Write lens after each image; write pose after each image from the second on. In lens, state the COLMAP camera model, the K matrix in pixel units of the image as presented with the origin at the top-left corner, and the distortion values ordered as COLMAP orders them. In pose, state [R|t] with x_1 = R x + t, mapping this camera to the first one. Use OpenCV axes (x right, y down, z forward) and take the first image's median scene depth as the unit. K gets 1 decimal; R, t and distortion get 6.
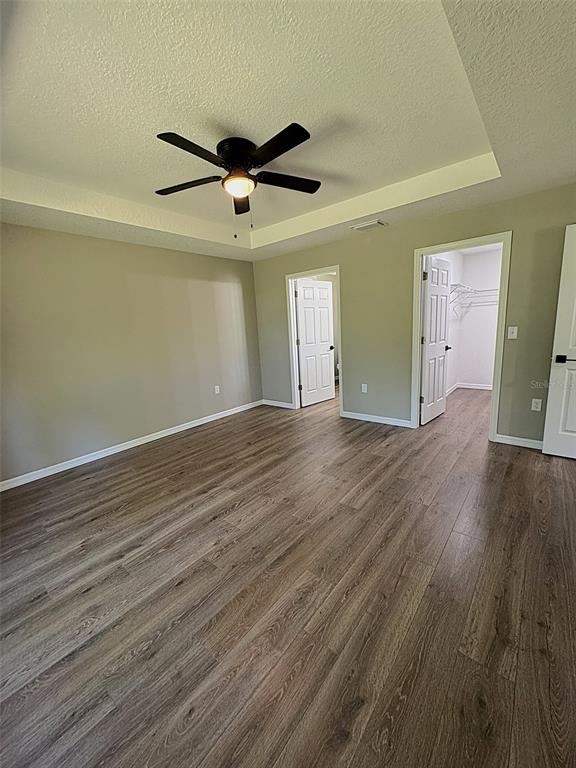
lens RADIAL K [[307.4, 0, 289.8], [0, 307.4, 380.4], [0, 0, 1]] dist [-0.002617, 0.000678]
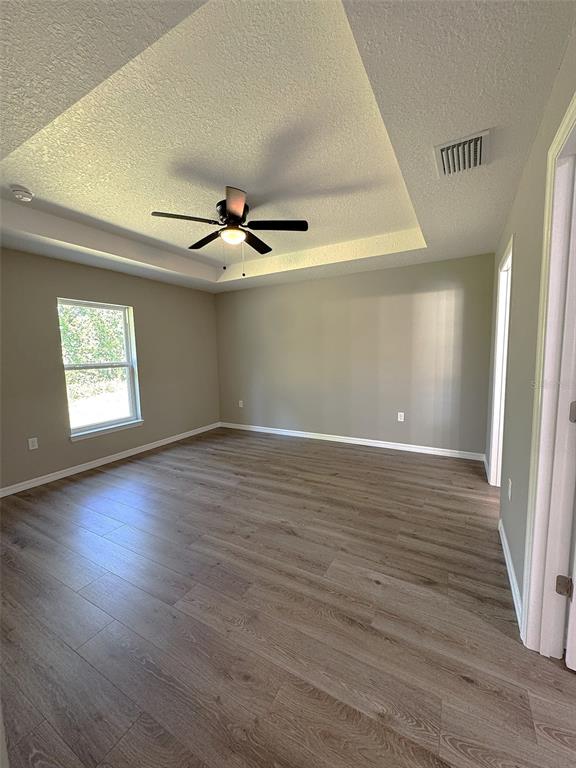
lens RADIAL K [[307.4, 0, 294.3], [0, 307.4, 386.2], [0, 0, 1]] dist [-0.002617, 0.000678]
pose [[0.185484, 0.163130, -0.969012, 0.814056], [-0.168031, 0.976865, 0.132288, -0.181487], [0.968174, 0.138287, 0.208604, 0.757475]]
